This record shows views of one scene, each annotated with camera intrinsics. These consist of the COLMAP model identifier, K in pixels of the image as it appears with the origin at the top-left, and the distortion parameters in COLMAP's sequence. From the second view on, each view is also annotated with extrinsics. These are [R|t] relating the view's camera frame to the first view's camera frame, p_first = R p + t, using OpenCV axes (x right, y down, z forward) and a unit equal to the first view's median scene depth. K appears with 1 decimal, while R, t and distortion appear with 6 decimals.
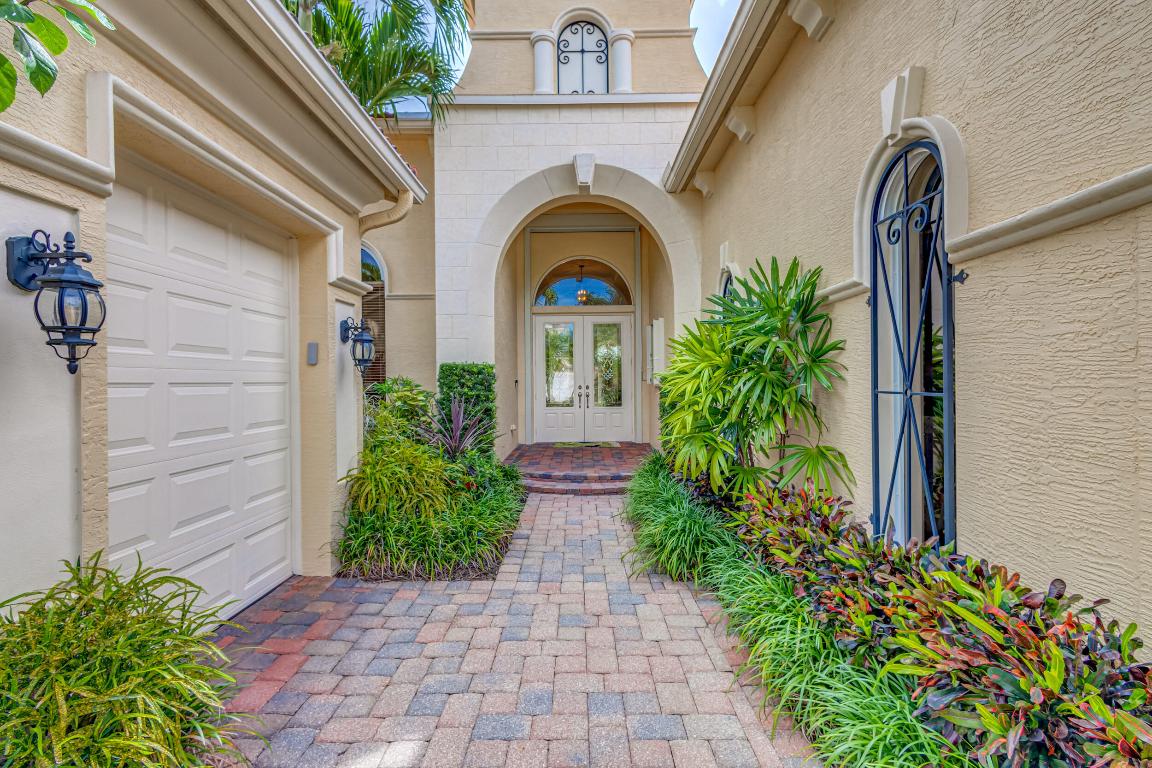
lens RADIAL K [[532.7, 0, 576.0], [0, 532.7, 384.0], [0, 0, 1]] dist [0.004459, -0.000233]
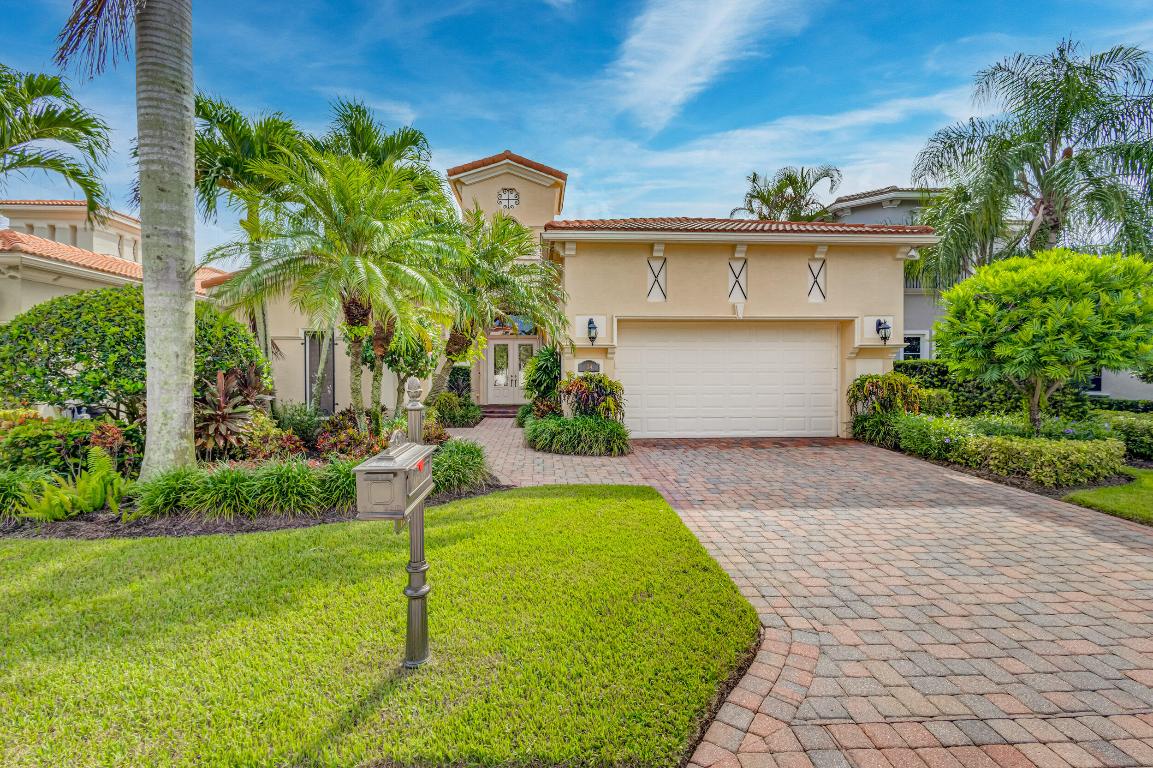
lens RADIAL K [[533.2, 0, 576.5], [0, 533.2, 384.0], [0, 0, 1]] dist [0.004459, -0.000233]
pose [[0.997165, 0.003384, 0.075165, 0.145103], [-0.004406, 0.999900, 0.013434, 0.010518], [-0.075112, -0.013727, 0.997081, -1.445139]]
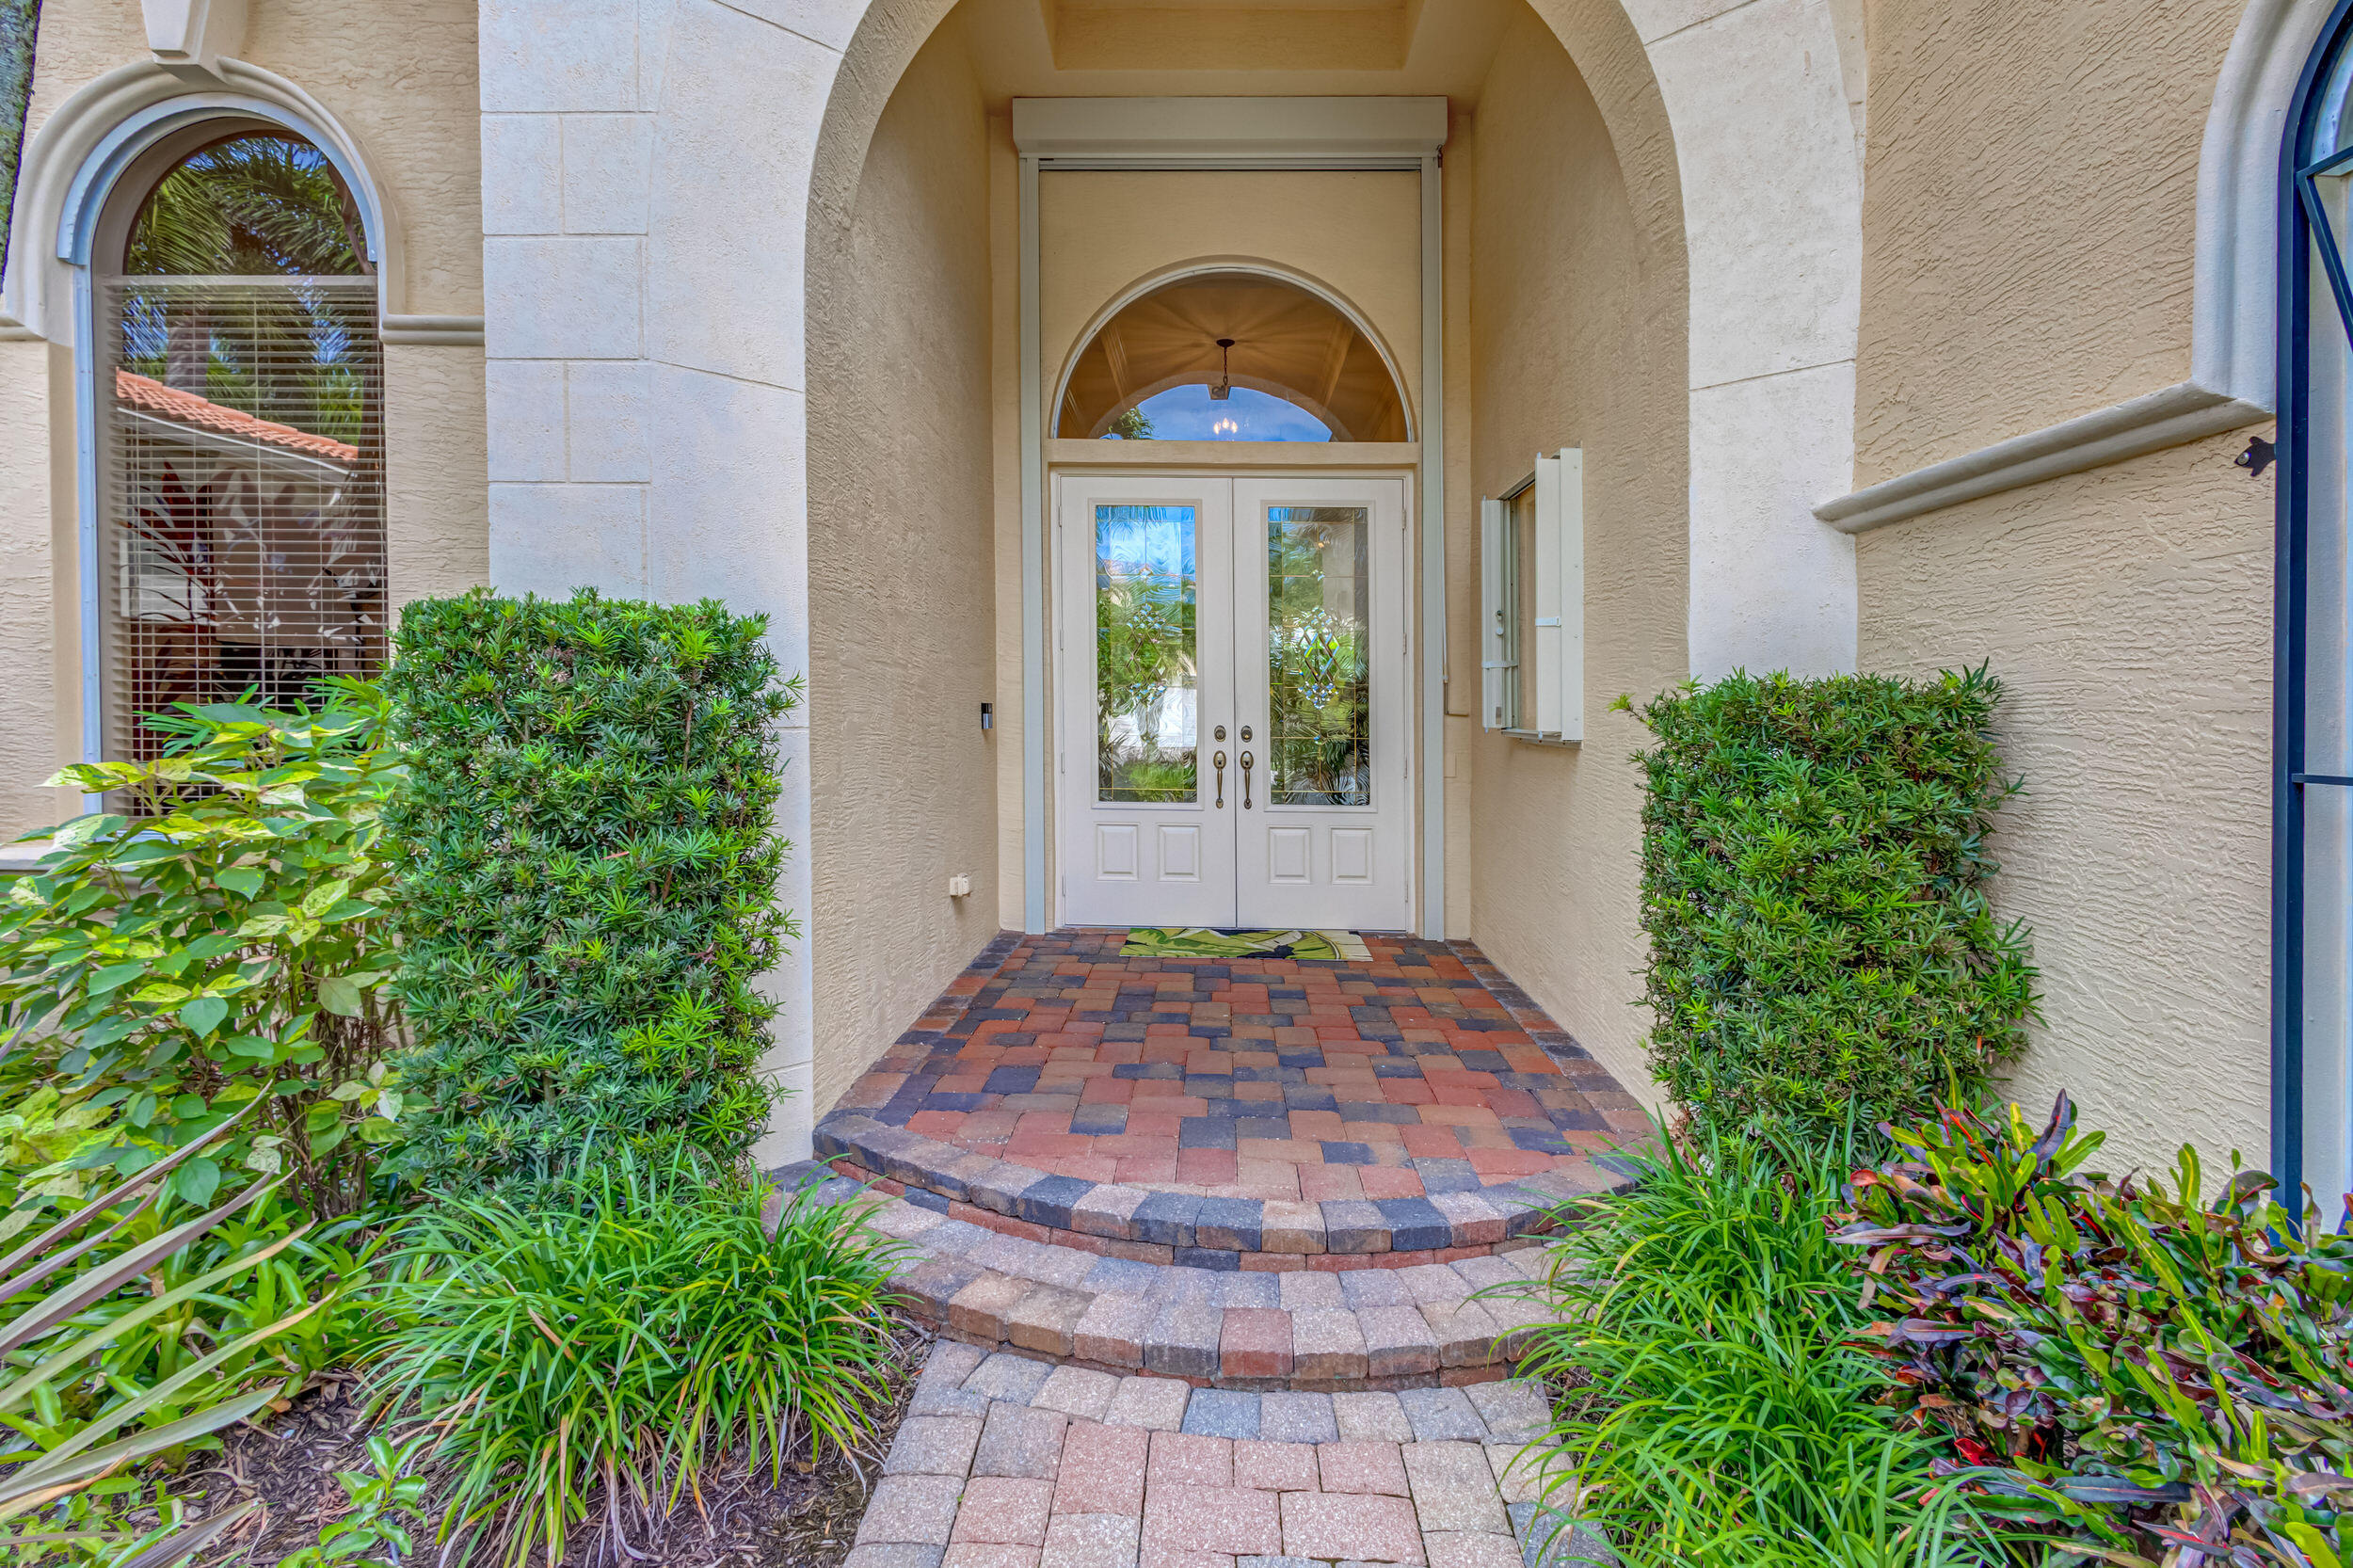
lens RADIAL K [[1112.7, 0, 1171.3], [0, 1112.7, 776.5], [0, 0, 1]] dist [0.007201, -0.001027]
pose [[0.999452, 0.013269, -0.030328, -0.000334], [-0.011642, 0.998517, 0.053190, -0.002850], [0.030989, -0.052808, 0.998124, 0.608599]]
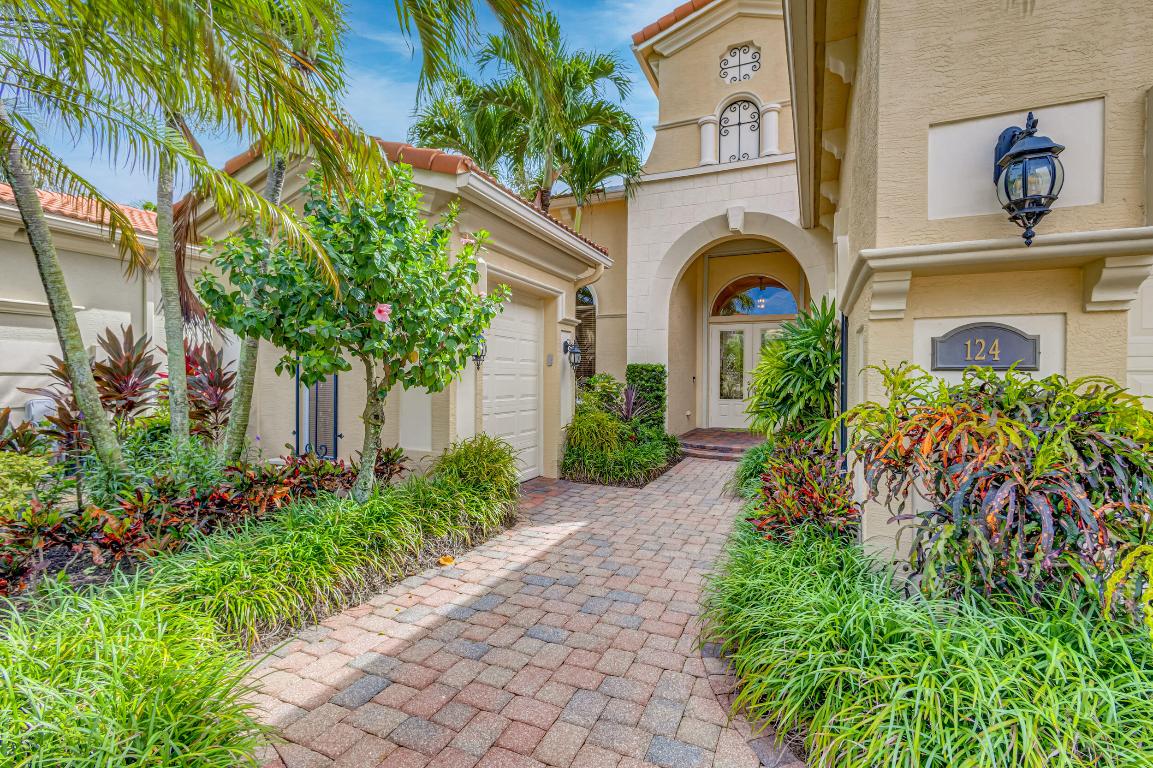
lens RADIAL K [[533.2, 0, 576.5], [0, 533.2, 384.0], [0, 0, 1]] dist [0.004459, -0.000233]
pose [[0.918710, 0.016643, -0.394583, 0.182983], [-0.015120, 0.999861, 0.006967, 0.007570], [0.394644, -0.000435, 0.918834, -0.375831]]
